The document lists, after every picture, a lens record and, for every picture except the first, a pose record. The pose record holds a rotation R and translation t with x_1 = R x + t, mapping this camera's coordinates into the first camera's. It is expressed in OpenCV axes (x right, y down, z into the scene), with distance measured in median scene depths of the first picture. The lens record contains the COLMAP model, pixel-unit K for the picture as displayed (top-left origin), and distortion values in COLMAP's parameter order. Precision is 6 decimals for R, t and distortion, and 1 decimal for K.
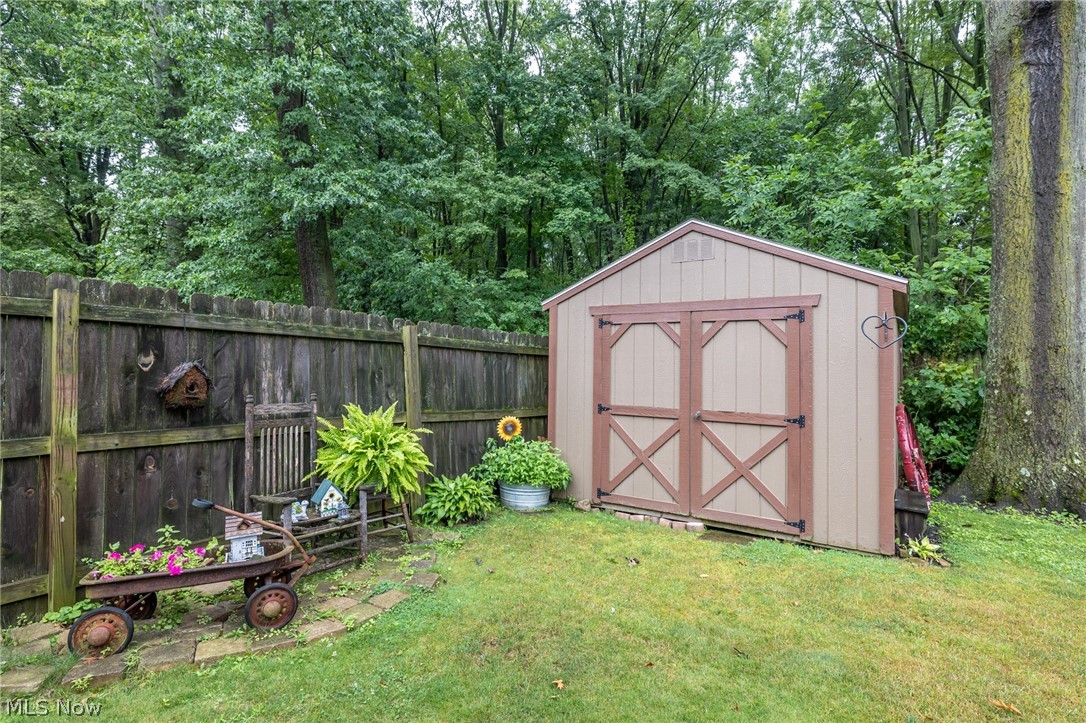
lens RADIAL K [[539.0, 0, 545.9], [0, 539.0, 347.2], [0, 0, 1]] dist [-0.002245, -0.000873]
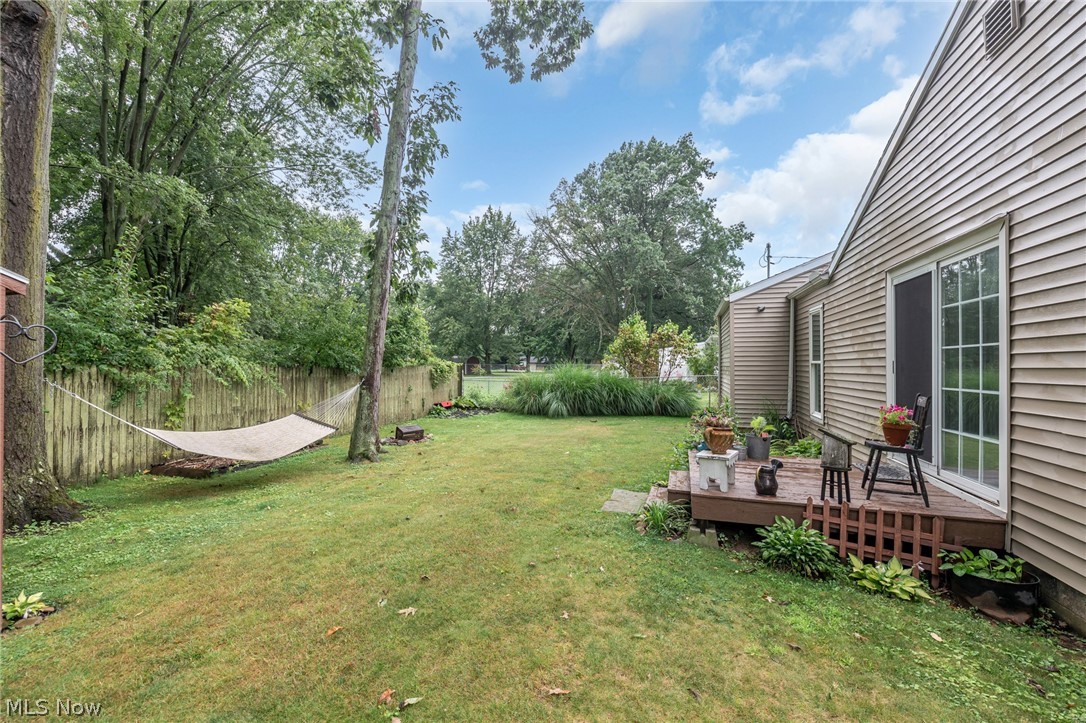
lens RADIAL K [[455.9, 0, 544.0], [0, 455.9, 362.6], [0, 0, 1]] dist [-0.001787, -0.000592]
pose [[-0.328339, 0.008279, 0.944524, -0.166252], [-0.018974, 0.999702, -0.015358, -0.002145], [-0.944370, -0.022965, -0.328084, 0.359875]]
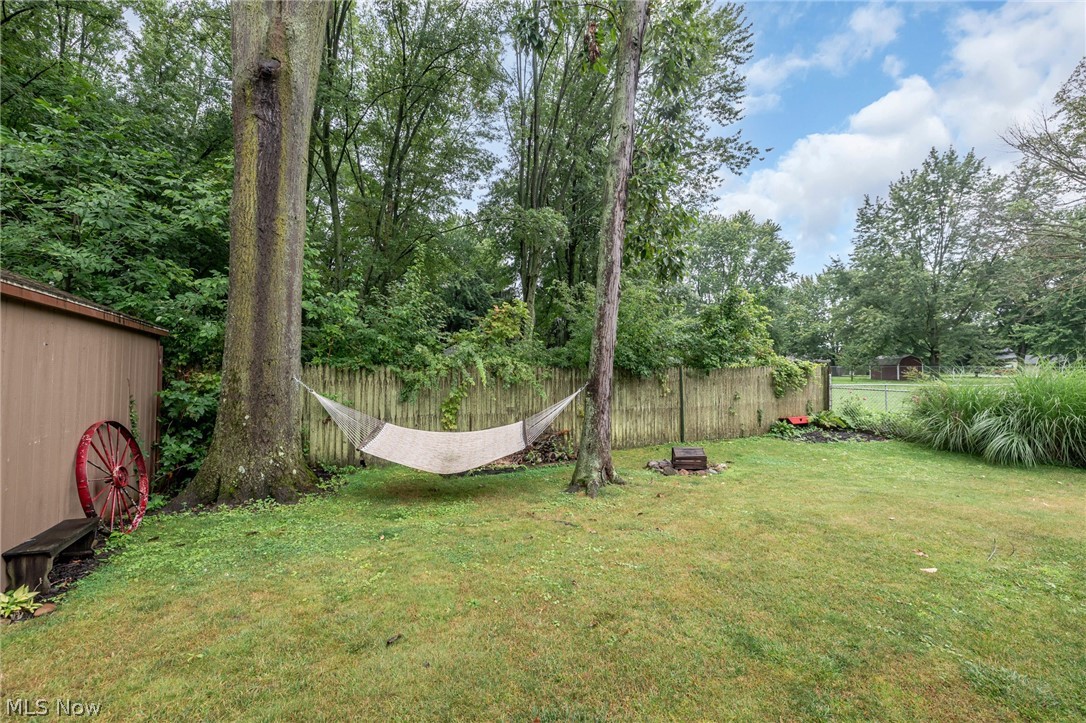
lens RADIAL K [[455.9, 0, 539.0], [0, 455.9, 359.5], [0, 0, 1]] dist [-0.001787, -0.000592]
pose [[0.500892, 0.018831, 0.865305, 0.368930], [-0.020461, 0.999742, -0.009913, -0.004778], [-0.865268, -0.012740, 0.501148, -0.028196]]
